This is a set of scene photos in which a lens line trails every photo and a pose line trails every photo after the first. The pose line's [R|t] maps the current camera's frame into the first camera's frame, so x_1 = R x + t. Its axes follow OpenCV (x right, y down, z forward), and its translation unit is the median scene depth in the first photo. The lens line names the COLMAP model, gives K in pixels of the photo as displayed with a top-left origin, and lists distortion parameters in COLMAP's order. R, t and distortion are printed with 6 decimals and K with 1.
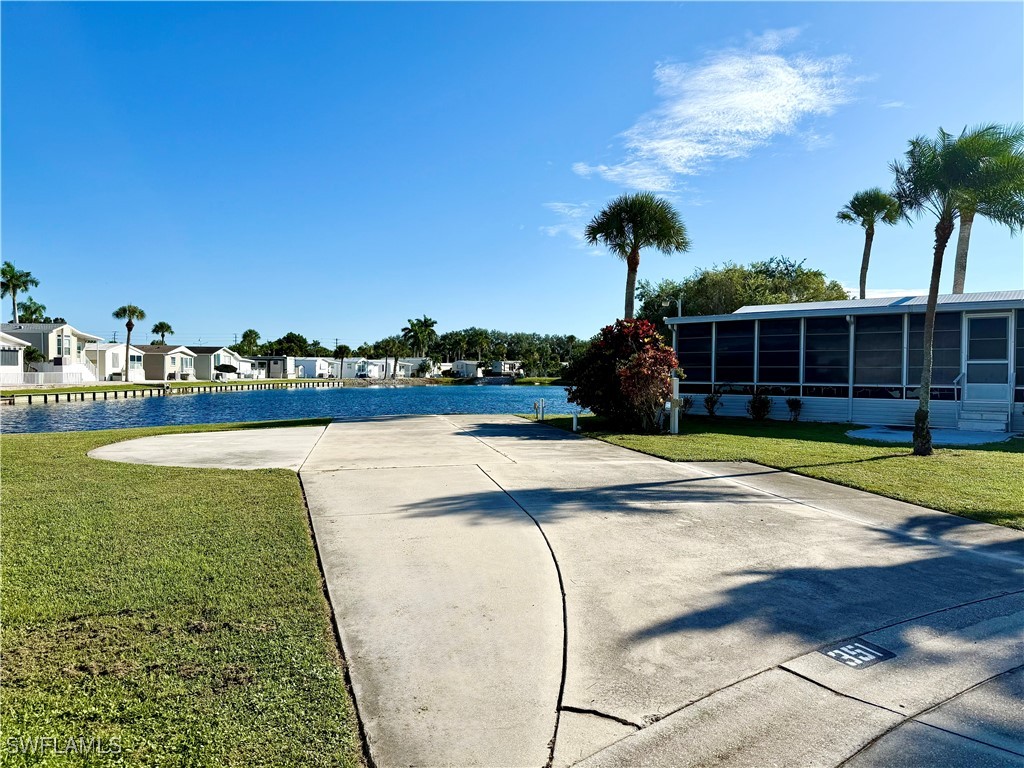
lens RADIAL K [[715.4, 0, 503.7], [0, 715.4, 381.4], [0, 0, 1]] dist [0.026064, -0.015266]
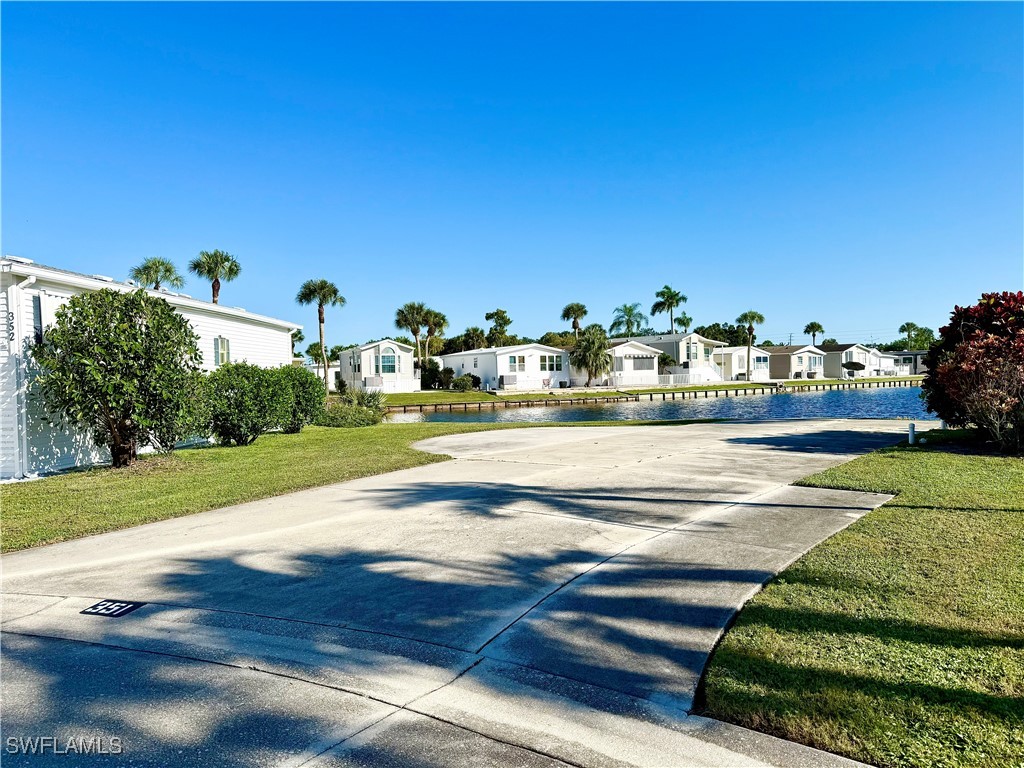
lens RADIAL K [[715.4, 0, 520.8], [0, 715.4, 378.2], [0, 0, 1]] dist [0.026064, -0.015266]
pose [[0.636317, -0.013462, -0.771310, 0.075264], [0.013858, 0.999886, -0.006019, -0.001400], [0.771303, -0.006859, 0.636431, 0.019082]]
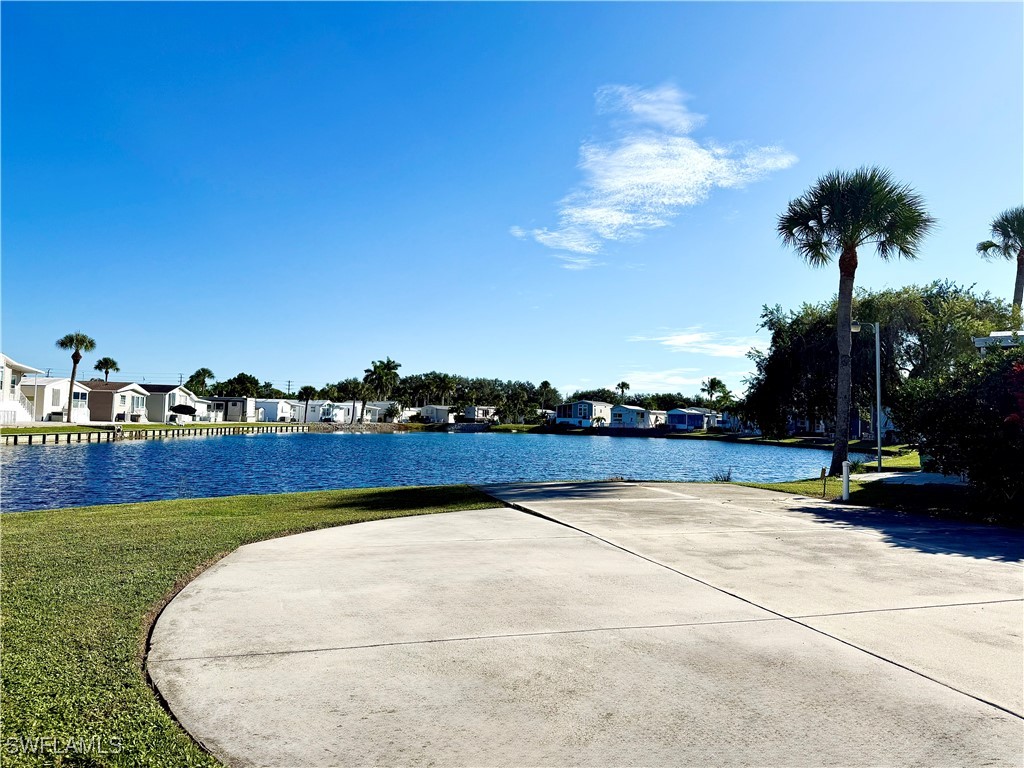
lens RADIAL K [[715.4, 0, 502.1], [0, 715.4, 360.8], [0, 0, 1]] dist [0.026064, -0.015266]
pose [[0.997288, 0.021636, 0.070350, -0.053356], [-0.014921, 0.995402, -0.094615, 0.000382], [-0.072074, 0.093309, 0.993025, 0.079092]]
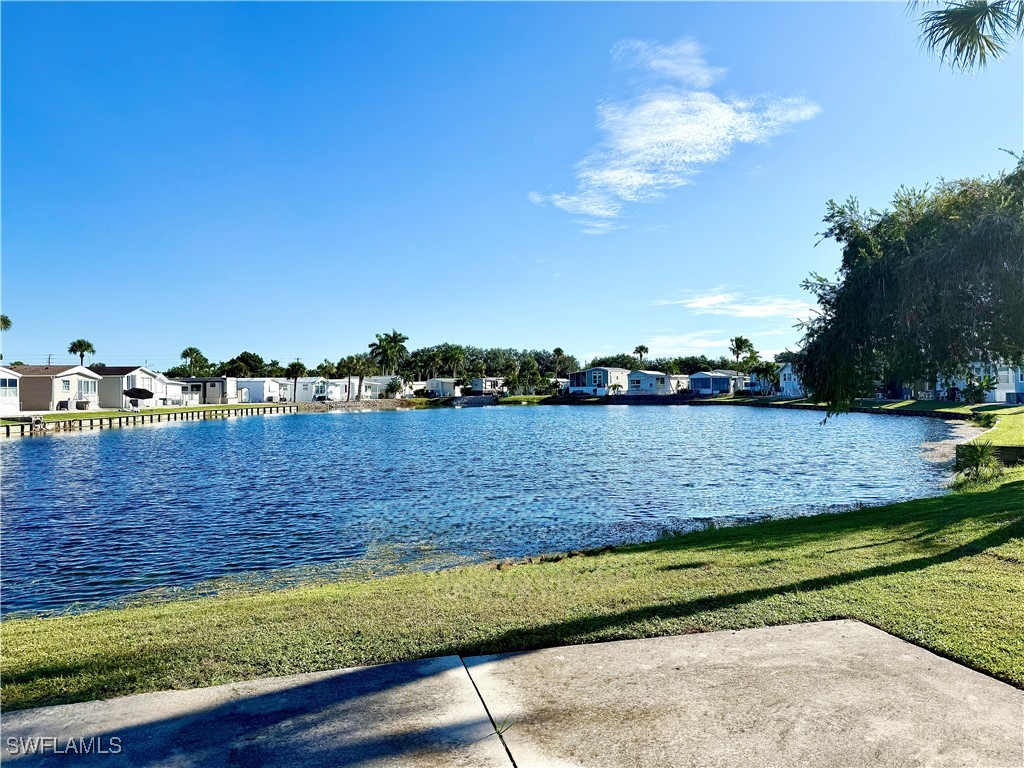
lens RADIAL K [[719.2, 0, 514.4], [0, 719.2, 386.7], [0, 0, 1]] dist [0.008911, -0.032073]
pose [[0.998267, -0.020240, 0.055255, -0.019227], [0.021189, 0.999637, -0.016641, -0.003343], [-0.054899, 0.017783, 0.998334, 0.176970]]
